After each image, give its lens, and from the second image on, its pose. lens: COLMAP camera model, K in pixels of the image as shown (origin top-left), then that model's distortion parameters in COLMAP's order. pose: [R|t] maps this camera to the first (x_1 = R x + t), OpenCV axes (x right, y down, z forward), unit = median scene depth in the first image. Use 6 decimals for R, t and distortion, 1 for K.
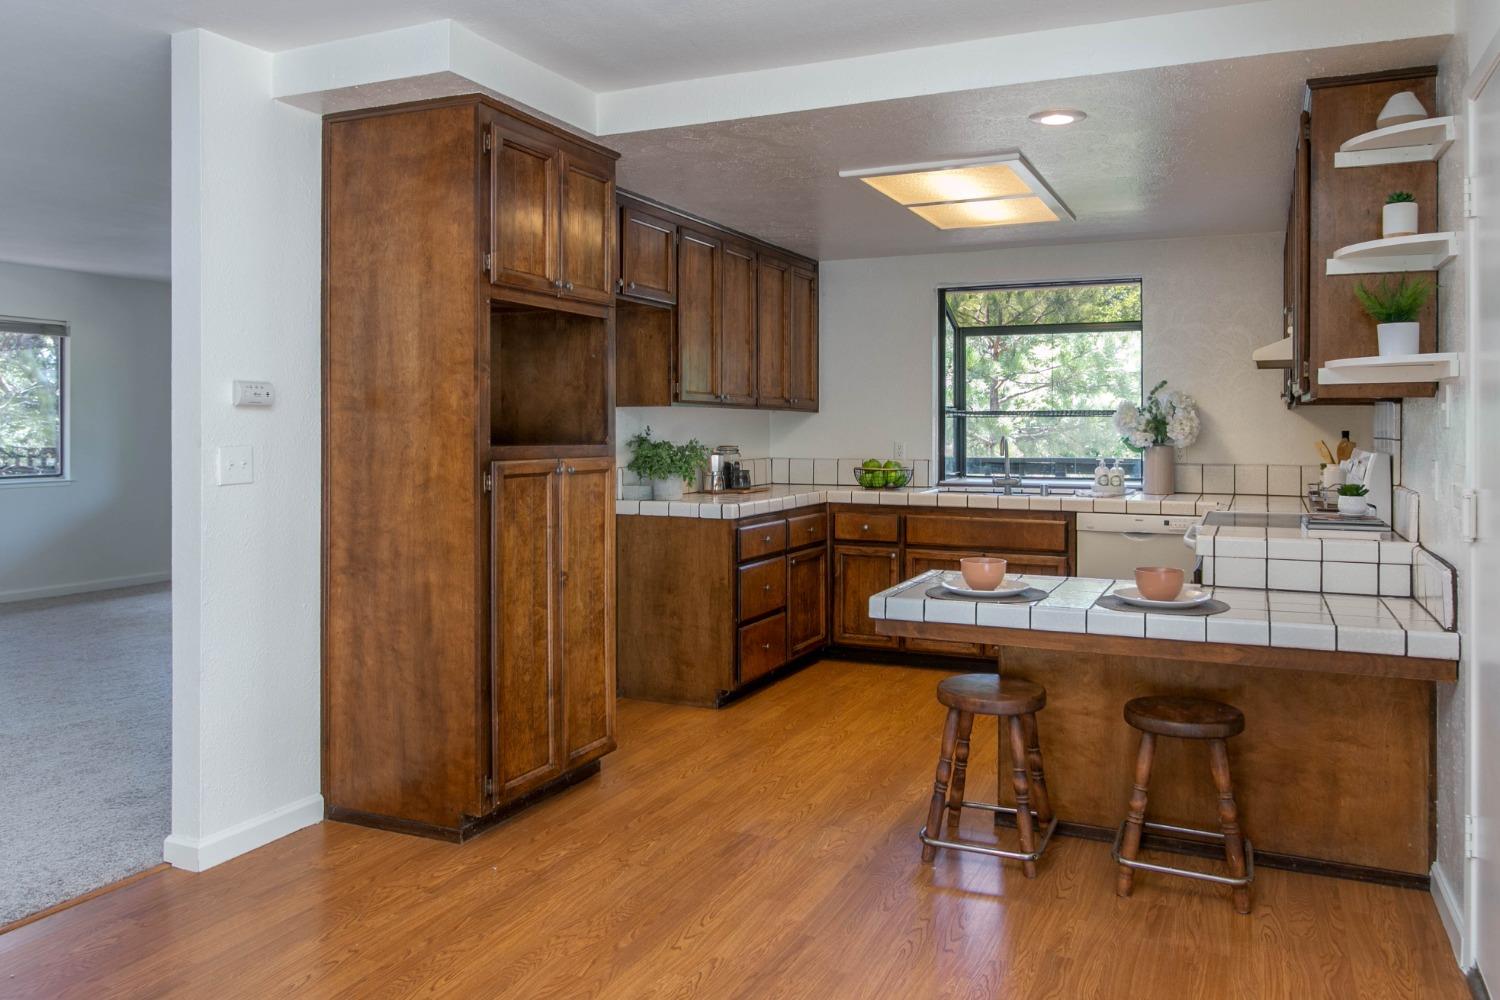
lens RADIAL K [[1072.9, 0, 798.8], [0, 1072.9, 437.7], [0, 0, 1]] dist [-0.002338, -0.001331]
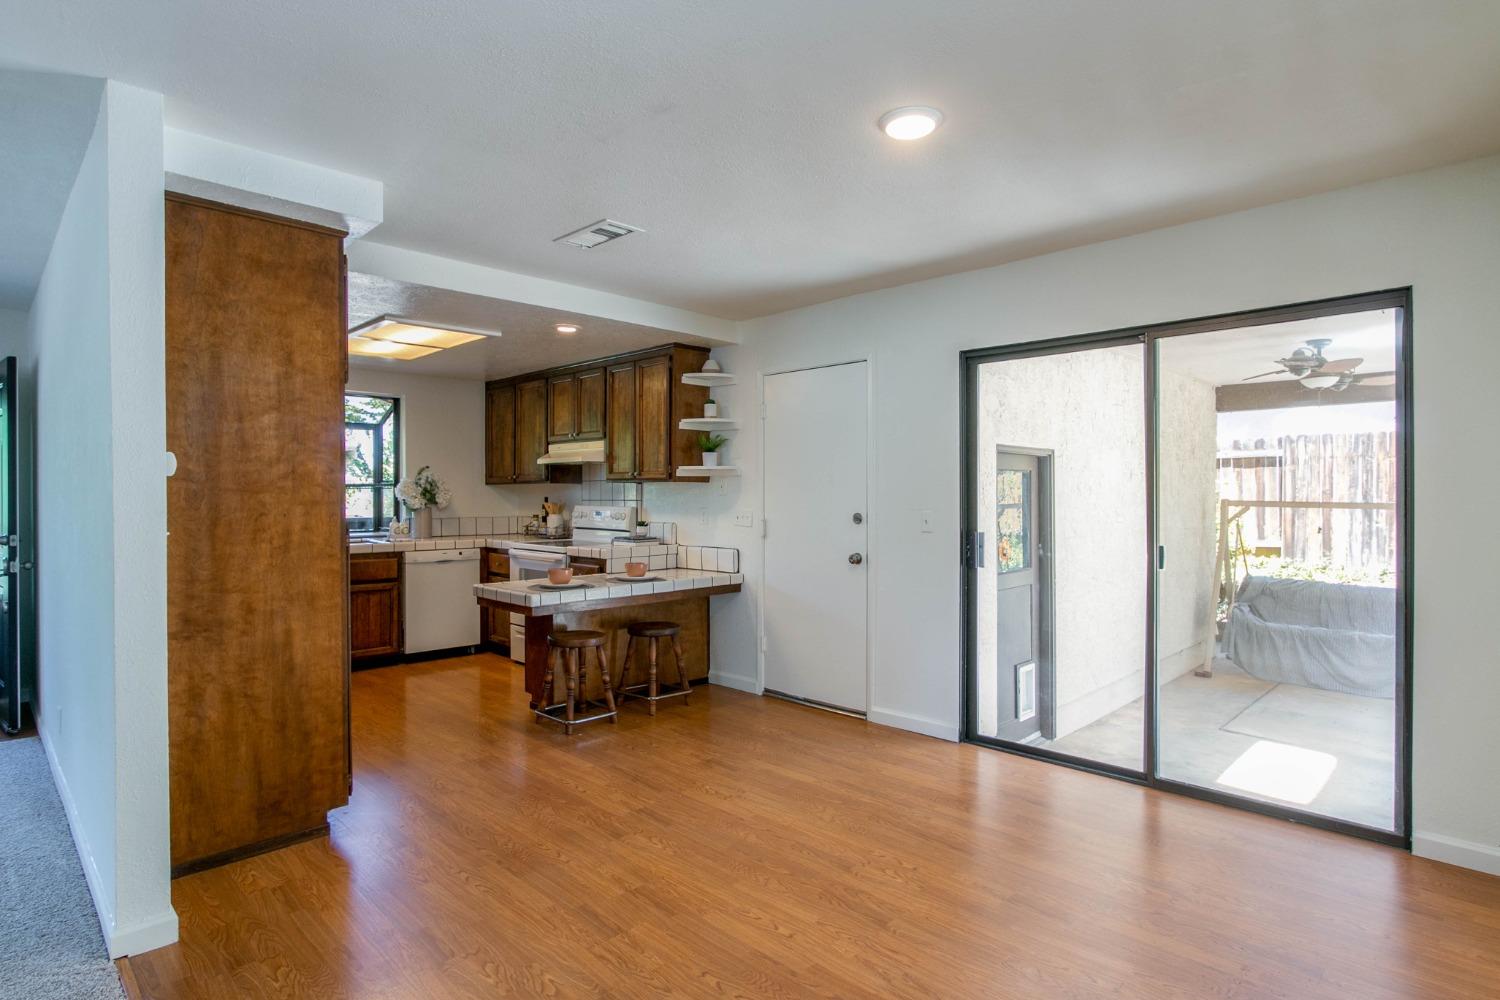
lens RADIAL K [[788.6, 0, 748.4], [0, 788.6, 515.7], [0, 0, 1]] dist [-0.000349, 0.000349]
pose [[0.374666, -0.027016, 0.926766, -0.830302], [0.012502, 0.999632, 0.024086, -0.003273], [-0.927075, 0.002562, 0.374866, 0.181432]]
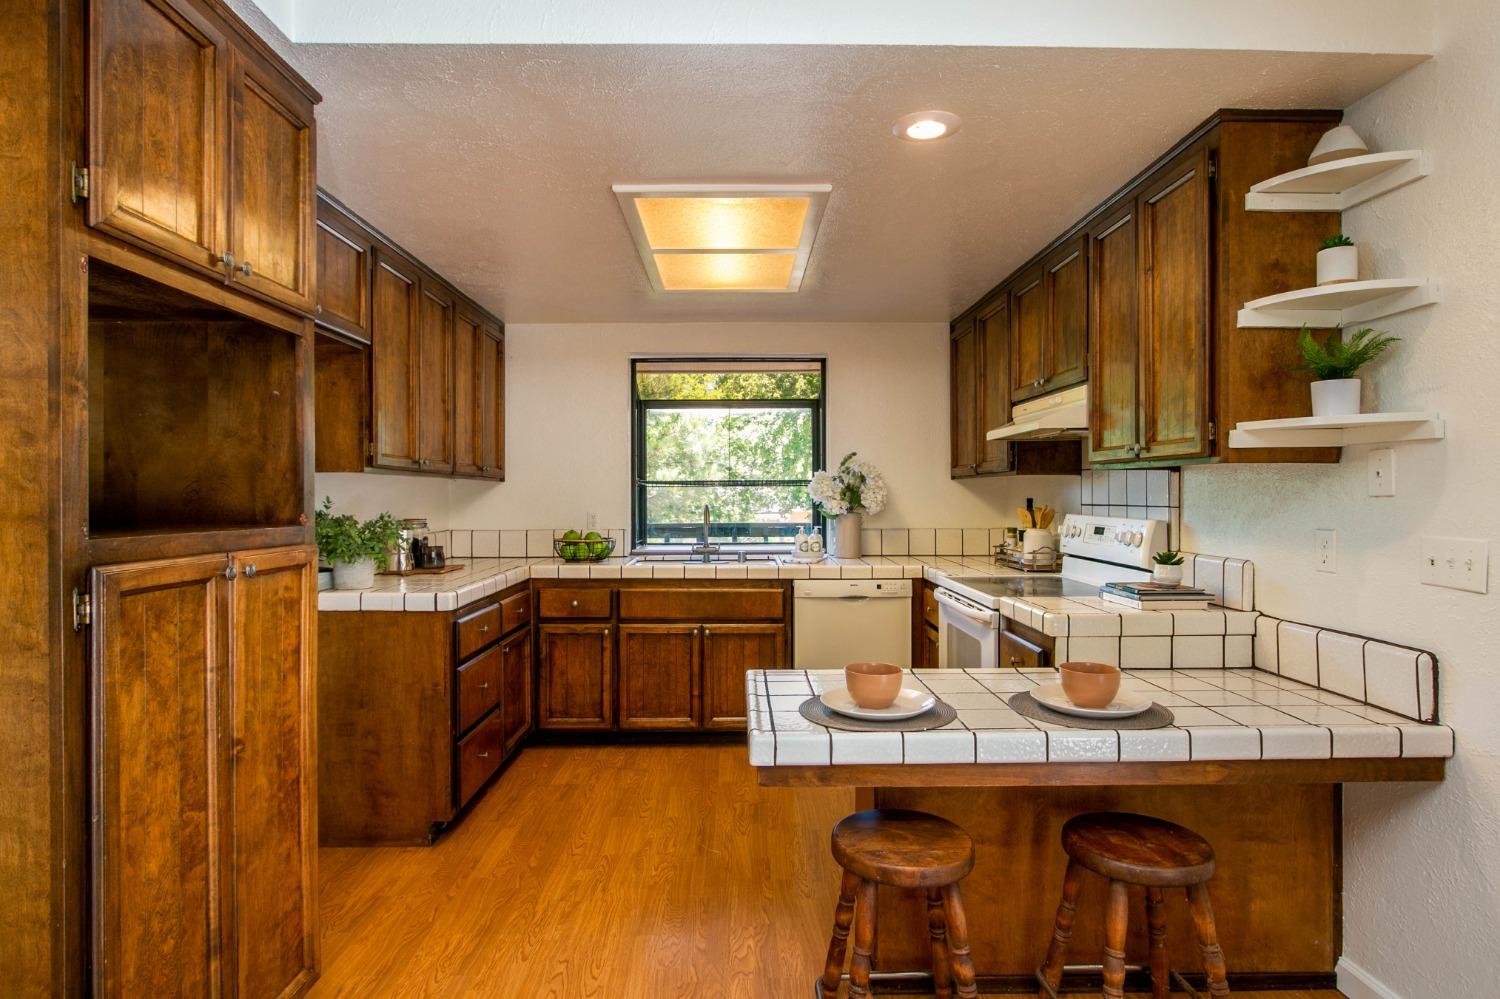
lens RADIAL K [[807.1, 0, 745.5], [0, 807.1, 496.1], [0, 0, 1]] dist [-0.004915, 0.001202]
pose [[0.914387, -0.004225, 0.404819, -0.132232], [0.008150, 0.999935, -0.007973, -0.005799], [-0.404759, 0.010590, 0.914362, 0.440852]]
